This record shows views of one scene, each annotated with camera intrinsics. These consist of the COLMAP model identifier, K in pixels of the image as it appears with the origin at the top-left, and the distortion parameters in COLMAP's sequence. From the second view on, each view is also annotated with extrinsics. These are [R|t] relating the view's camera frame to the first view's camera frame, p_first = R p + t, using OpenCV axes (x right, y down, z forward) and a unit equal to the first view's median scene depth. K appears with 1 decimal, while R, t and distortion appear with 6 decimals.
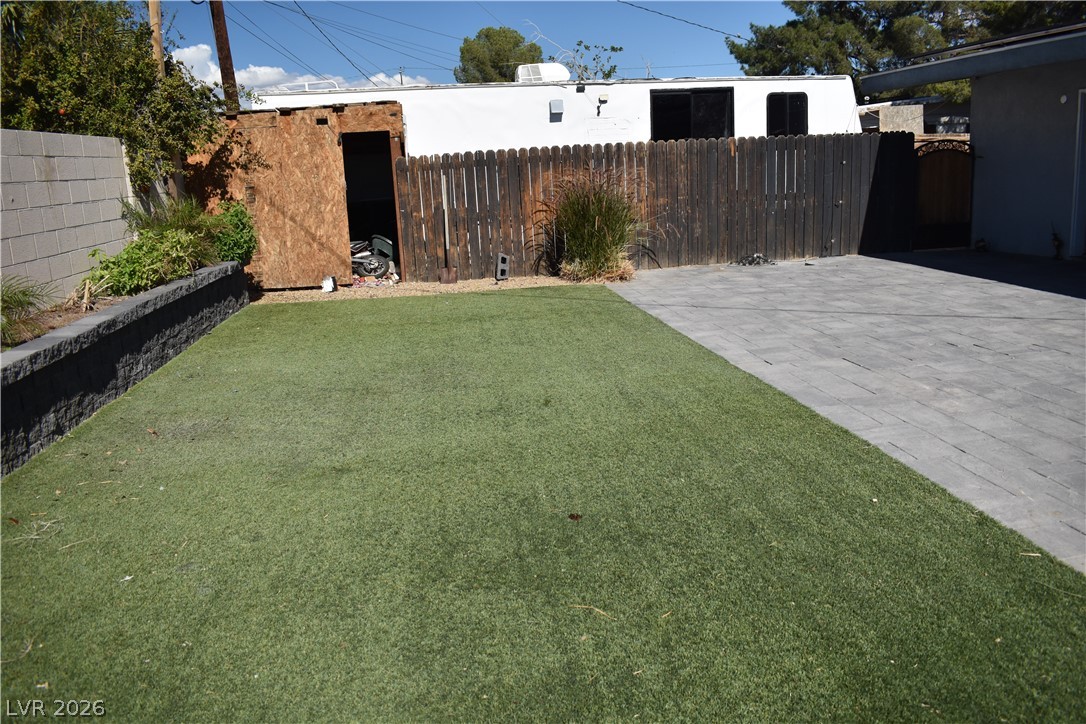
lens RADIAL K [[847.9, 0, 543.3], [0, 847.9, 362.7], [0, 0, 1]] dist [-0.085398, 0.006939]
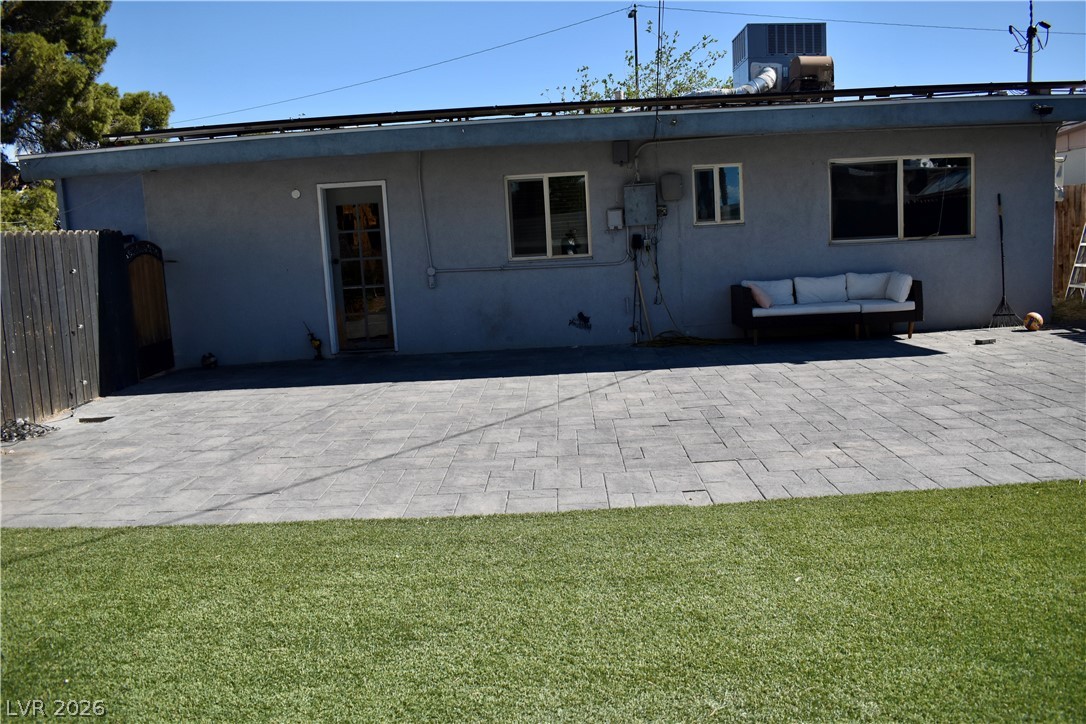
lens RADIAL K [[847.9, 0, 542.9], [0, 847.9, 357.9], [0, 0, 1]] dist [-0.085398, 0.006939]
pose [[0.176311, -0.108465, 0.978340, -0.283574], [0.269864, 0.961155, 0.057926, -0.114595], [-0.946619, 0.253806, 0.198733, 0.558601]]
